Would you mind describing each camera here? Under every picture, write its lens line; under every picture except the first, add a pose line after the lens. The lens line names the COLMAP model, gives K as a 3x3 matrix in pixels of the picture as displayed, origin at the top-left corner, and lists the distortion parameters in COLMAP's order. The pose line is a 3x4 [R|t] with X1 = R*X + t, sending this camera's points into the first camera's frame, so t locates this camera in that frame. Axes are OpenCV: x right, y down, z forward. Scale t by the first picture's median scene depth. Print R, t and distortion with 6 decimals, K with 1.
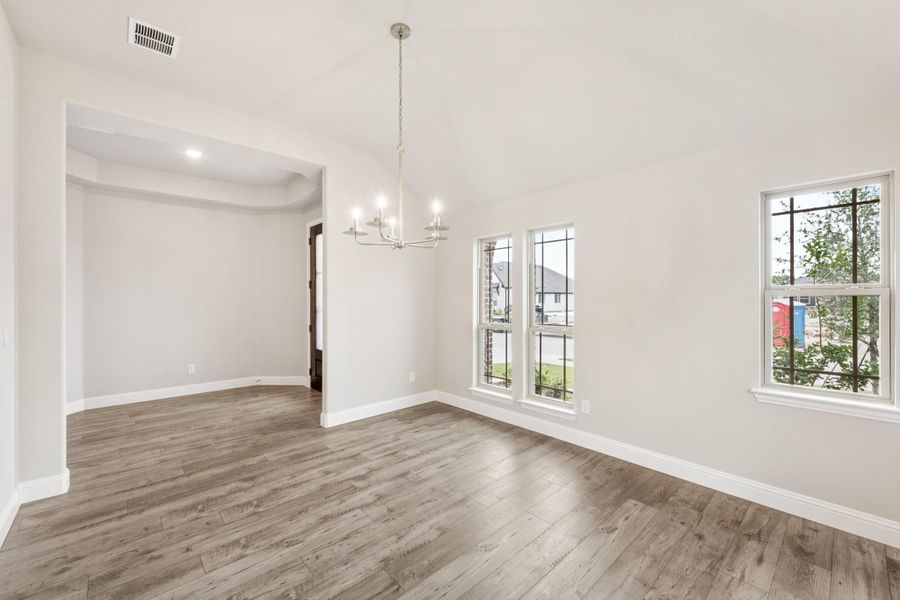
lens RADIAL K [[367.3, 0, 450.3], [0, 367.3, 302.5], [0, 0, 1]] dist [-0.000320, -0.000267]
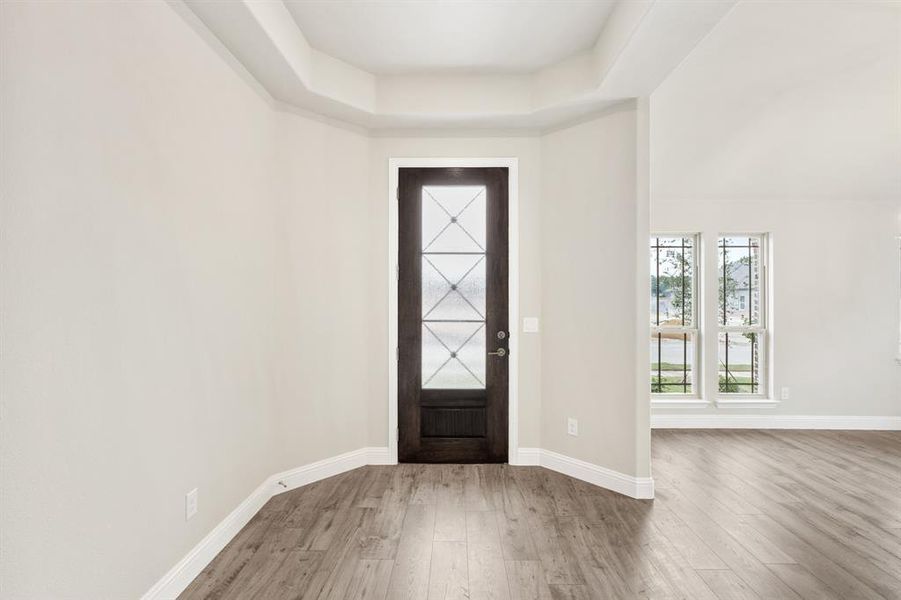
lens RADIAL K [[413.0, 0, 450.5], [0, 413.0, 300.0], [0, 0, 1]] dist [-0.003715, -0.000066]
pose [[0.679405, -0.004112, 0.733752, -1.148863], [0.001172, 0.999989, 0.004519, -0.018088], [-0.733763, -0.002211, 0.679402, 0.782632]]
